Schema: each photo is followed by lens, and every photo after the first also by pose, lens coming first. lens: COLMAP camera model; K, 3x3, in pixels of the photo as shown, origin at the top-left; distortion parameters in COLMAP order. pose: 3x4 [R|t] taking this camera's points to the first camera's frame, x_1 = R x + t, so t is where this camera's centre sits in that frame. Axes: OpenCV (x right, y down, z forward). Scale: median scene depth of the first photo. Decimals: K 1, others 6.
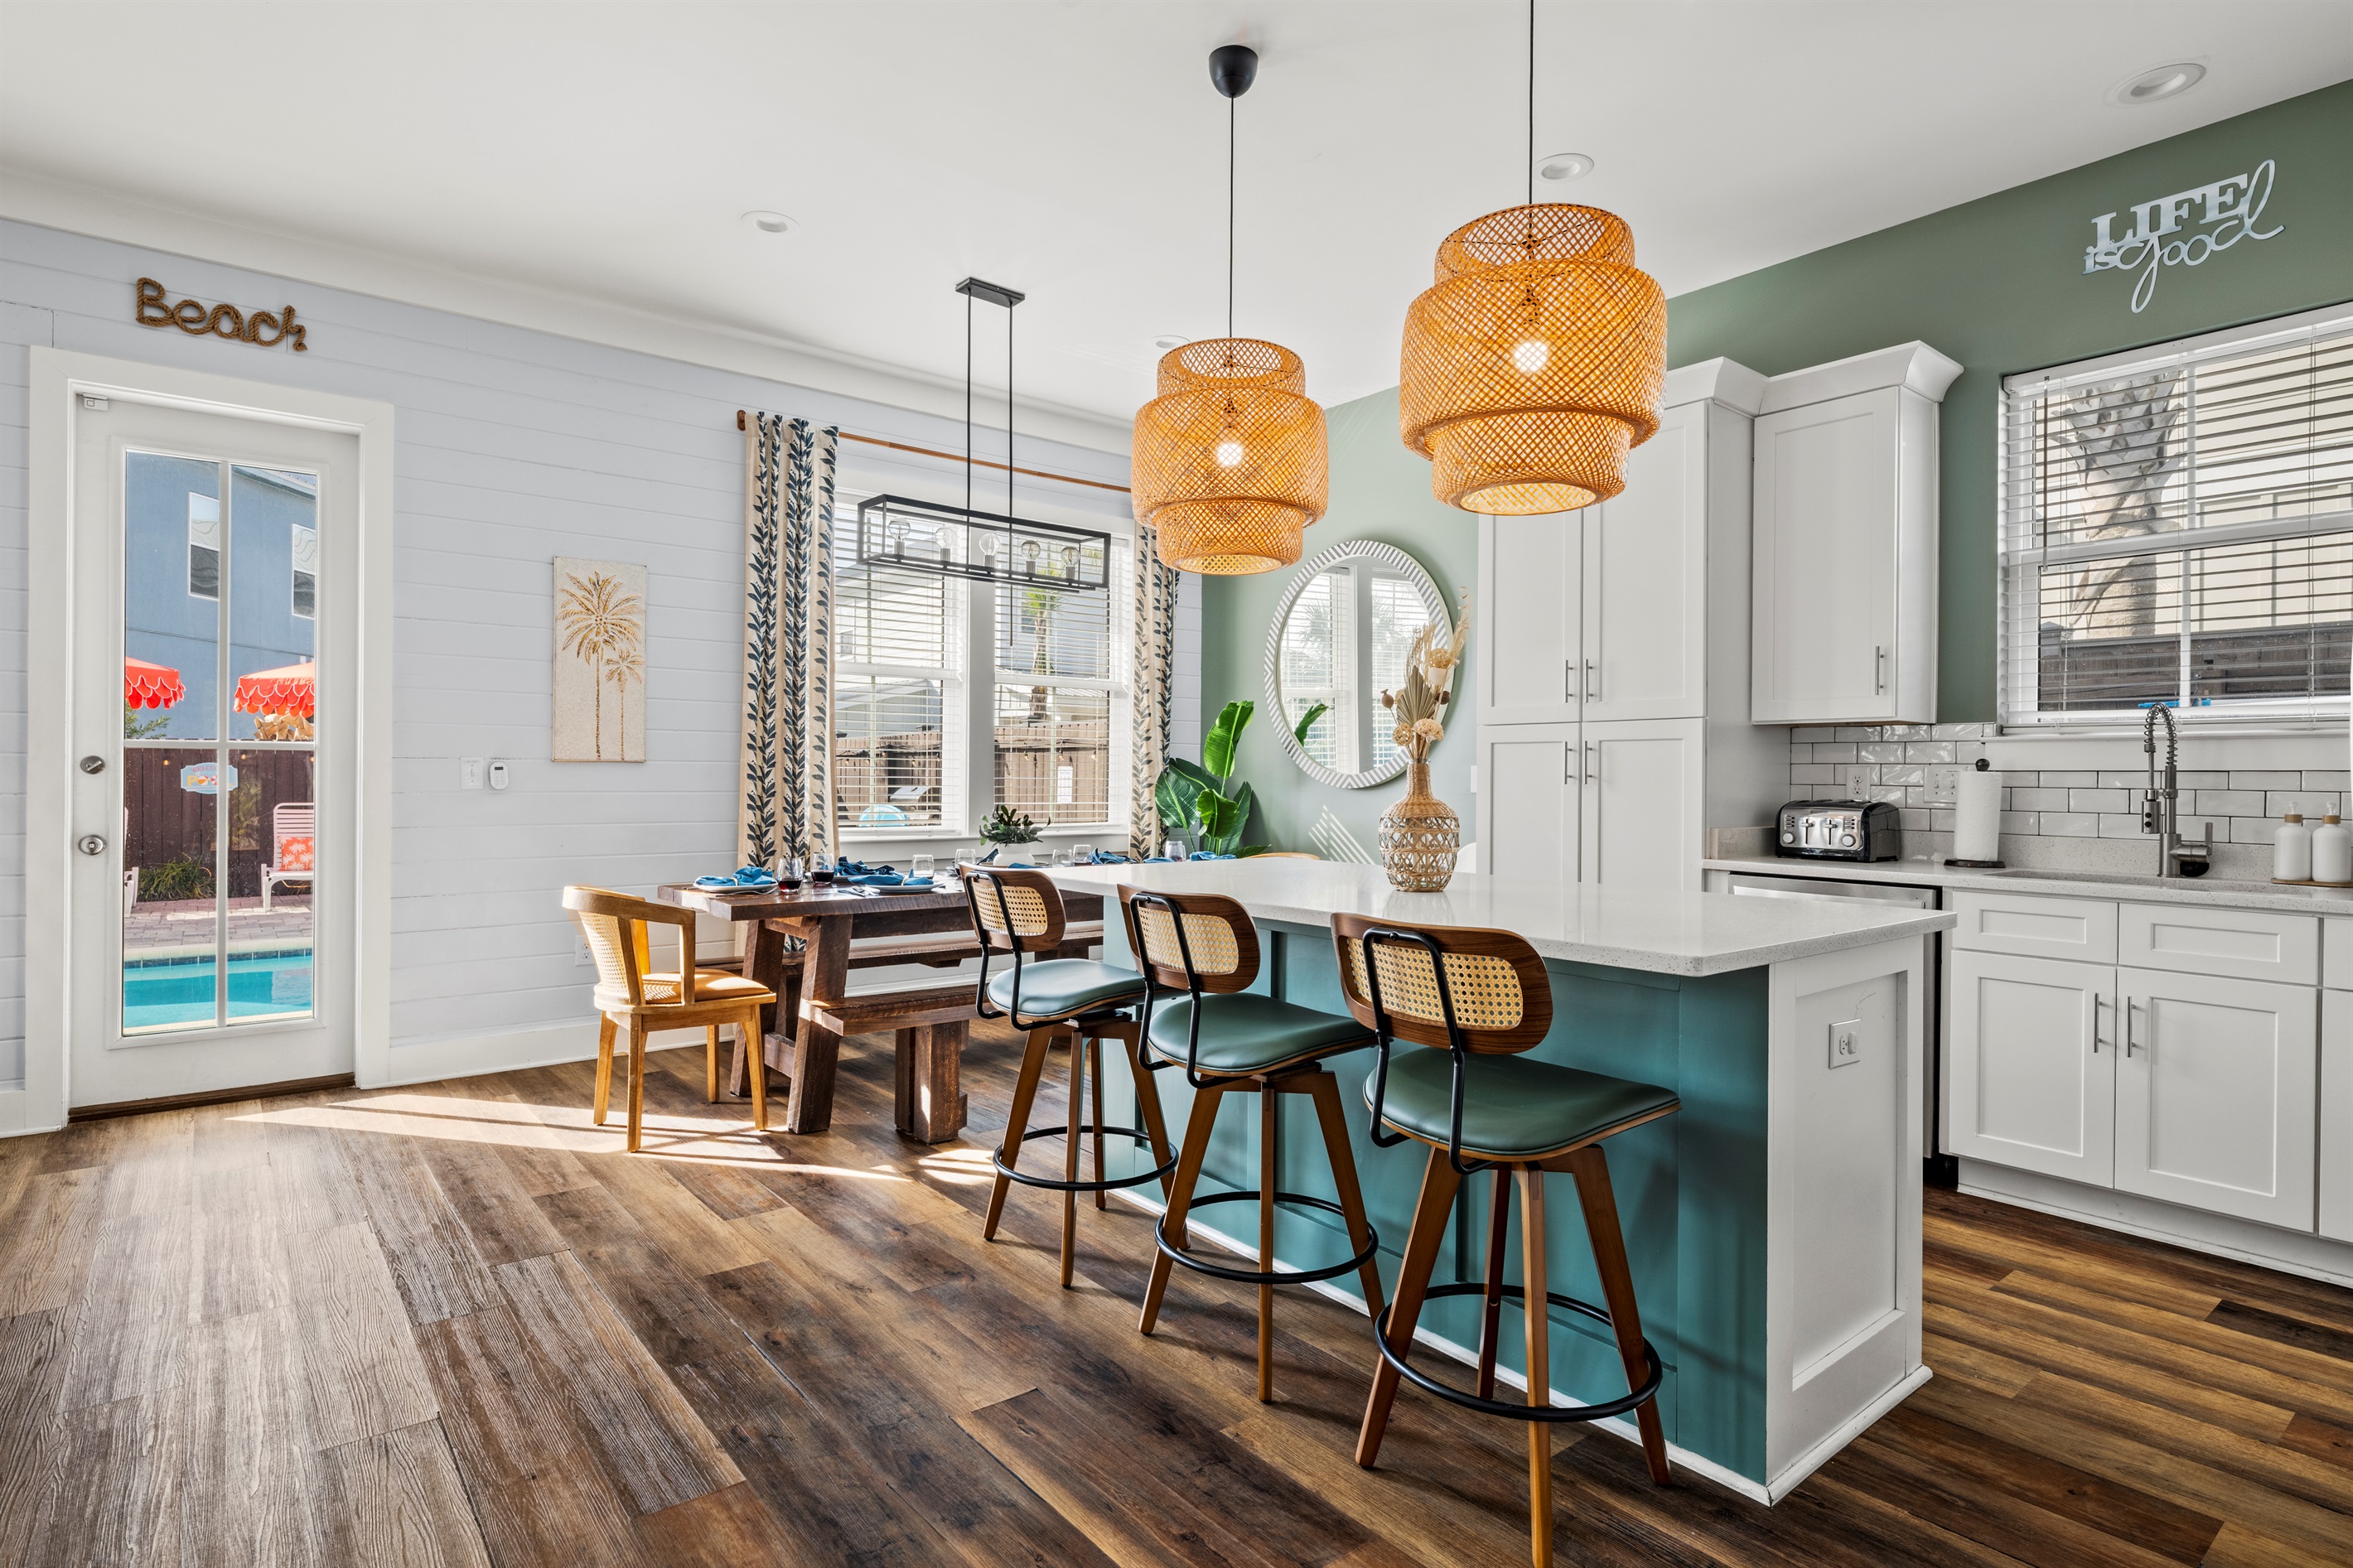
lens RADIAL K [[1203.5, 0, 1187.5], [0, 1203.5, 785.2], [0, 0, 1]] dist [-0.000486, -0.000557]
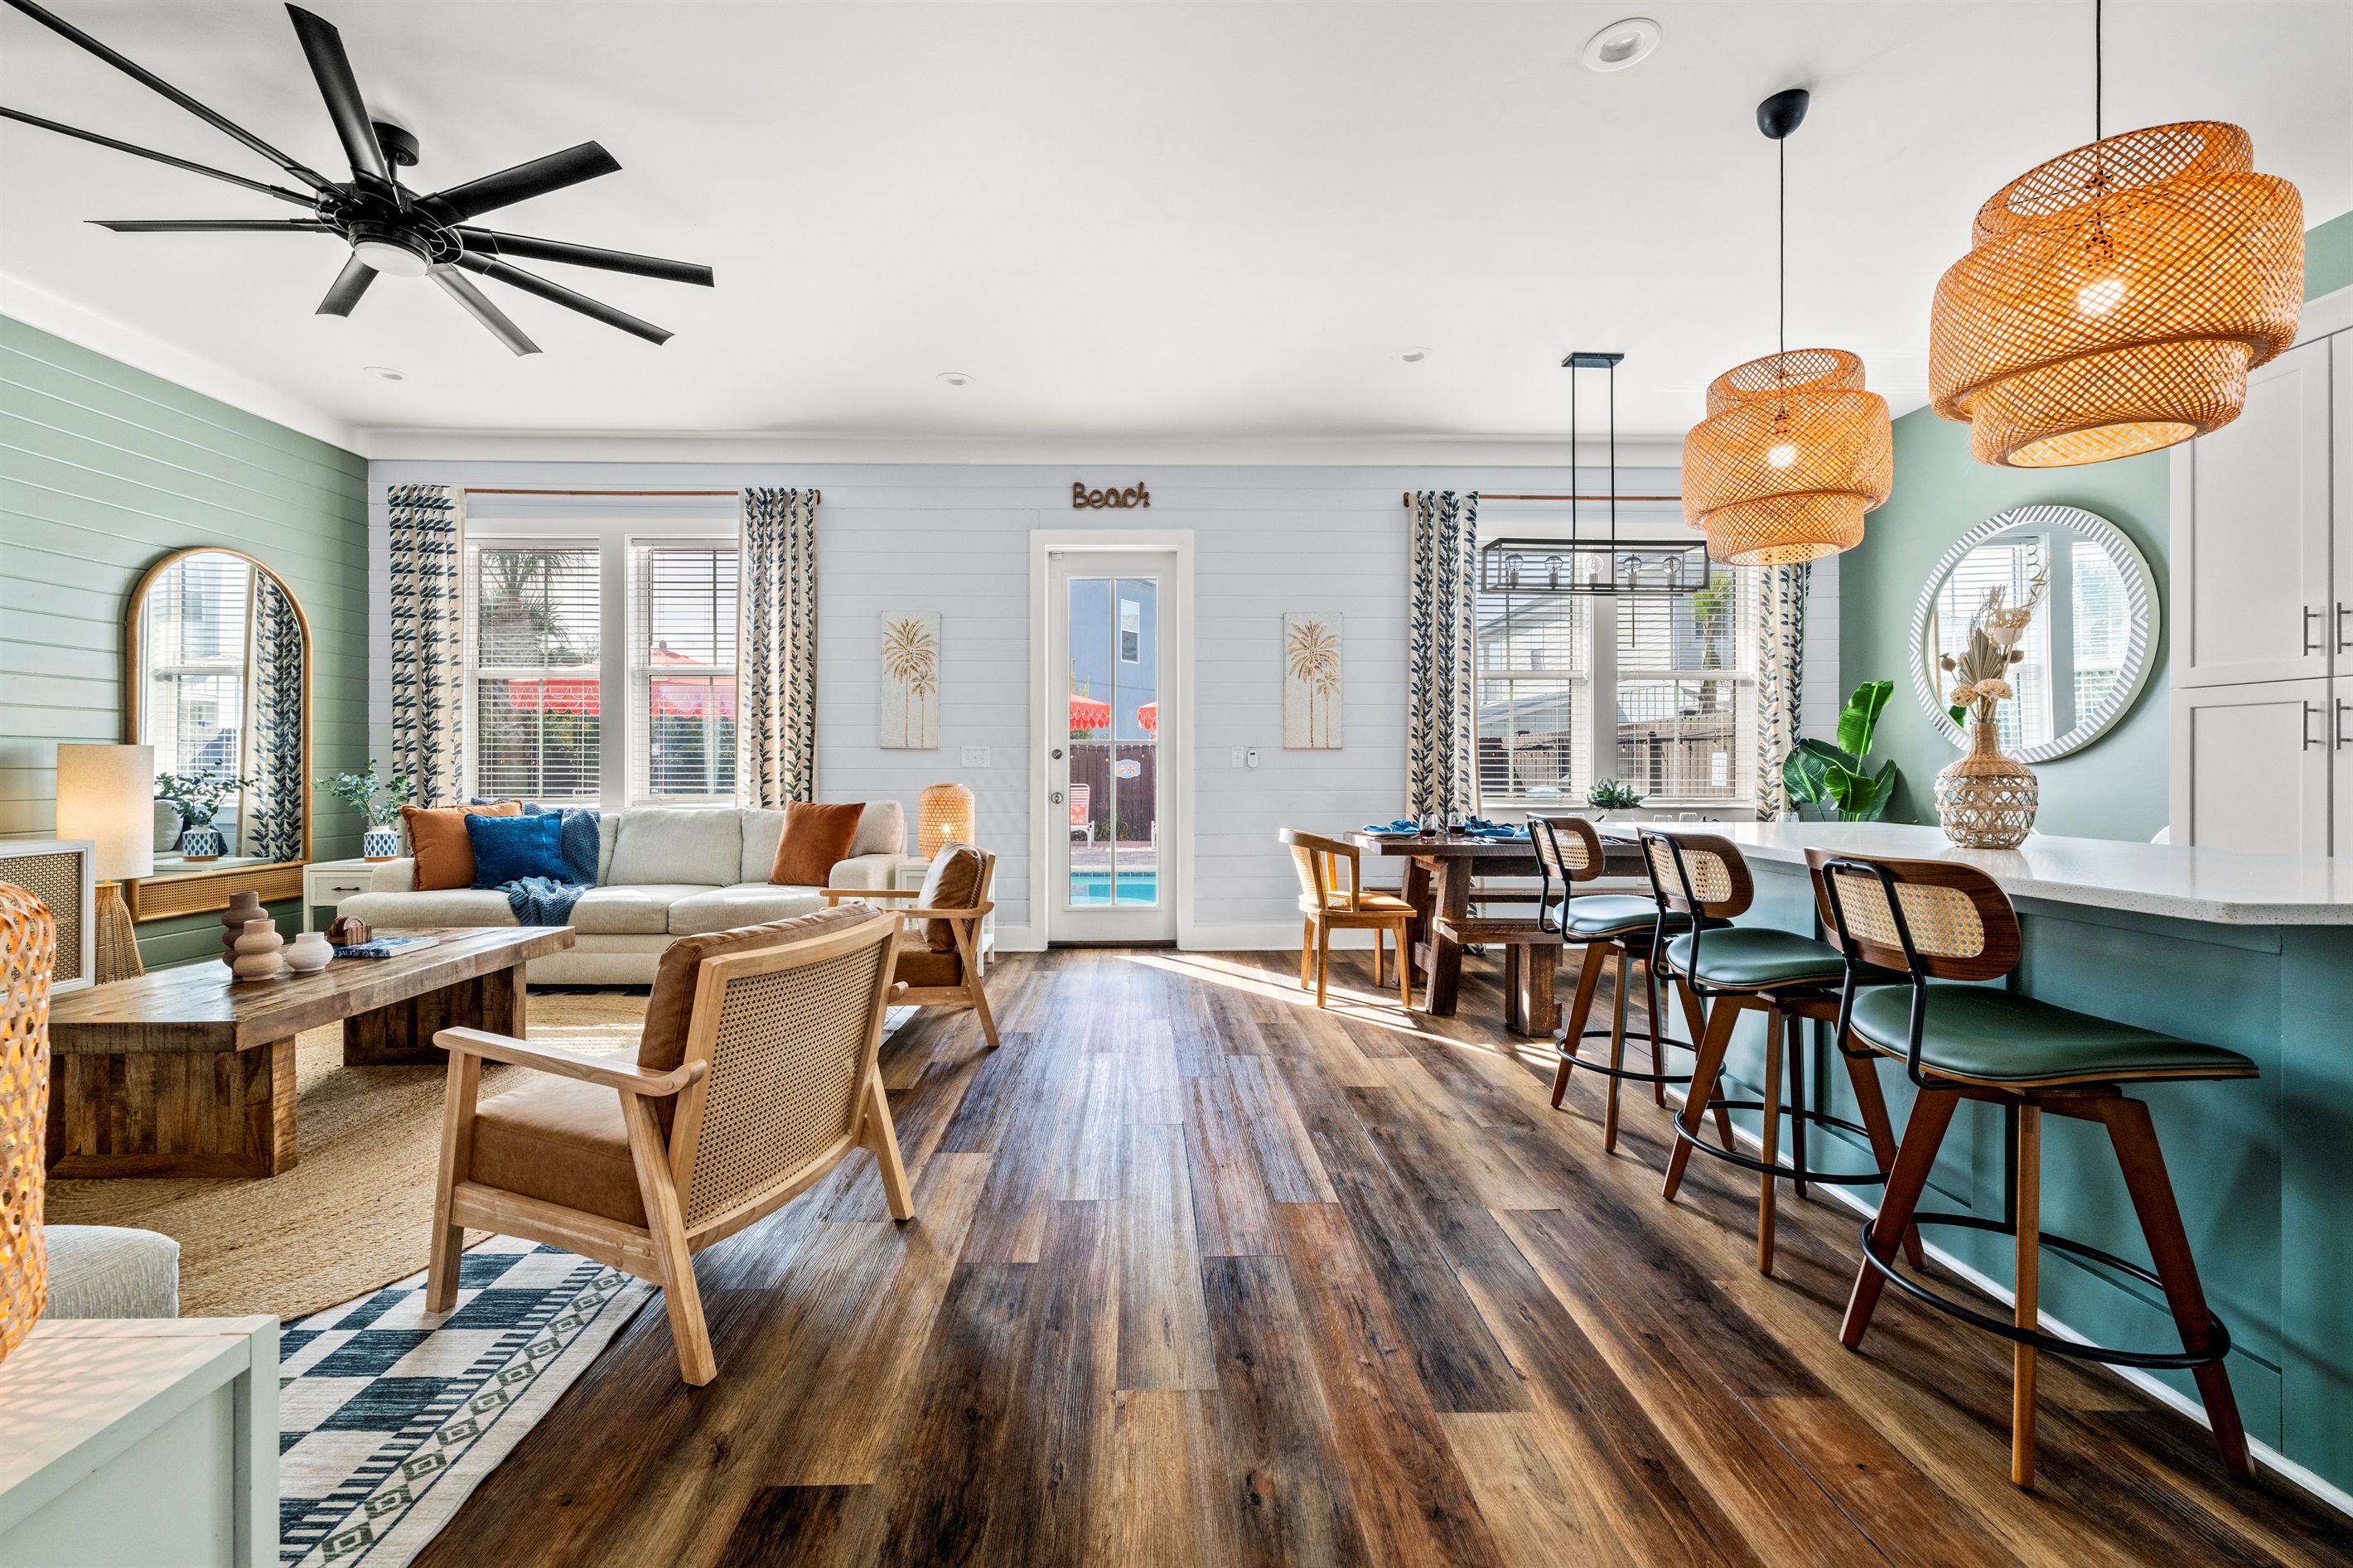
lens RADIAL K [[944.6, 0, 1162.8], [0, 944.6, 777.0], [0, 0, 1]] dist [-0.002992, -0.000565]
pose [[0.793866, -0.002853, -0.608086, 0.116207], [0.004202, 0.999991, 0.000794, 0.022290], [0.608078, -0.003185, 0.793871, -0.053007]]
